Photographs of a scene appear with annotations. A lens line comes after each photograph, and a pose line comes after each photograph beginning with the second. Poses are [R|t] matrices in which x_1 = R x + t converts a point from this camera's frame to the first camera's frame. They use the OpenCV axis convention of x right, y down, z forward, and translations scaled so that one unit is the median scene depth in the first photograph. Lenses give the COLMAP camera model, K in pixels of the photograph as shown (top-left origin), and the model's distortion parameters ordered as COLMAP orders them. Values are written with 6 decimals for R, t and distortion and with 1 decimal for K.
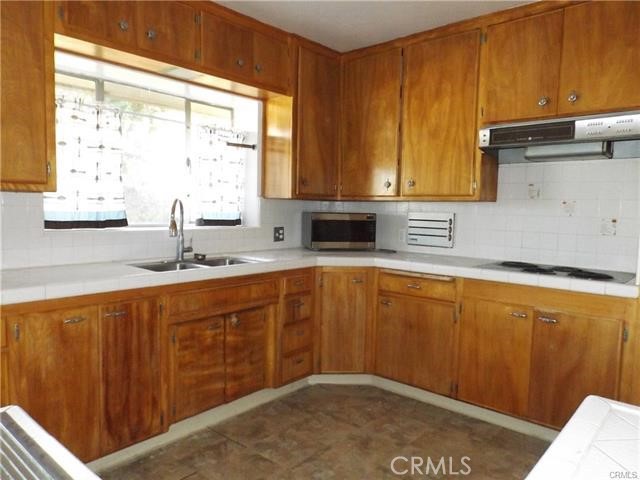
lens RADIAL K [[467.3, 0, 320.0], [0, 467.3, 240.0], [0, 0, 1]] dist [-0.000761, -0.002210]
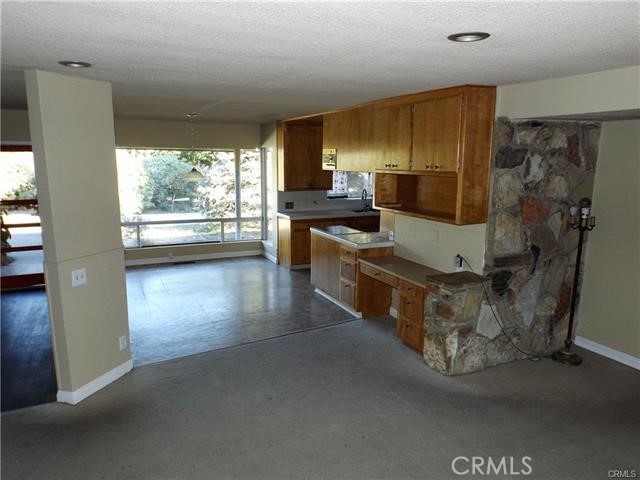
lens RADIAL K [[467.3, 0, 320.0], [0, 467.3, 240.0], [0, 0, 1]] dist [-0.000761, -0.002210]
pose [[0.898801, 0.059093, -0.434355, 0.822911], [-0.017630, 0.994943, 0.098879, -0.057431], [0.438001, -0.081215, 0.895298, -2.000380]]
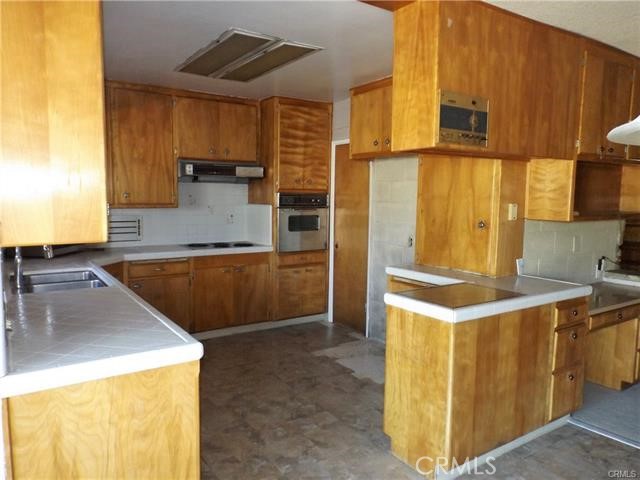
lens RADIAL K [[481.9, 0, 320.0], [0, 481.9, 240.0], [0, 0, 1]] dist [0.089390, -0.001530]
pose [[0.273070, -0.111485, 0.955512, -1.119299], [0.060360, 0.993291, 0.098642, -0.111278], [-0.960099, 0.030739, 0.277967, 0.105065]]
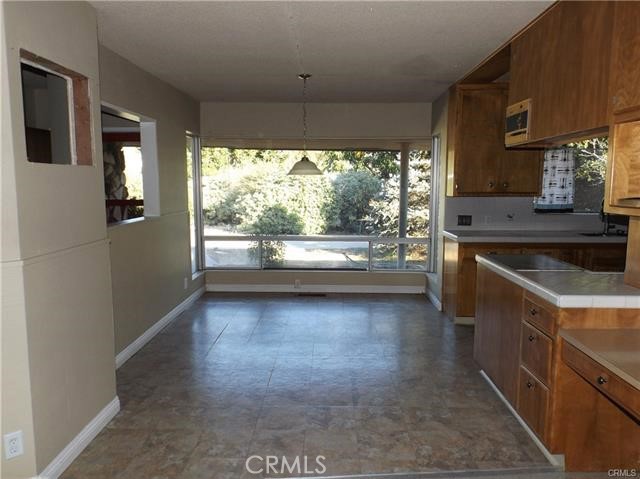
lens RADIAL K [[467.3, 0, 320.0], [0, 467.3, 239.5], [0, 0, 1]] dist [-0.000761, -0.002210]
pose [[0.585836, 0.065210, -0.807802, 0.516253], [-0.045021, 0.997837, 0.047900, 0.035141], [0.809178, 0.008307, 0.587504, -0.955092]]
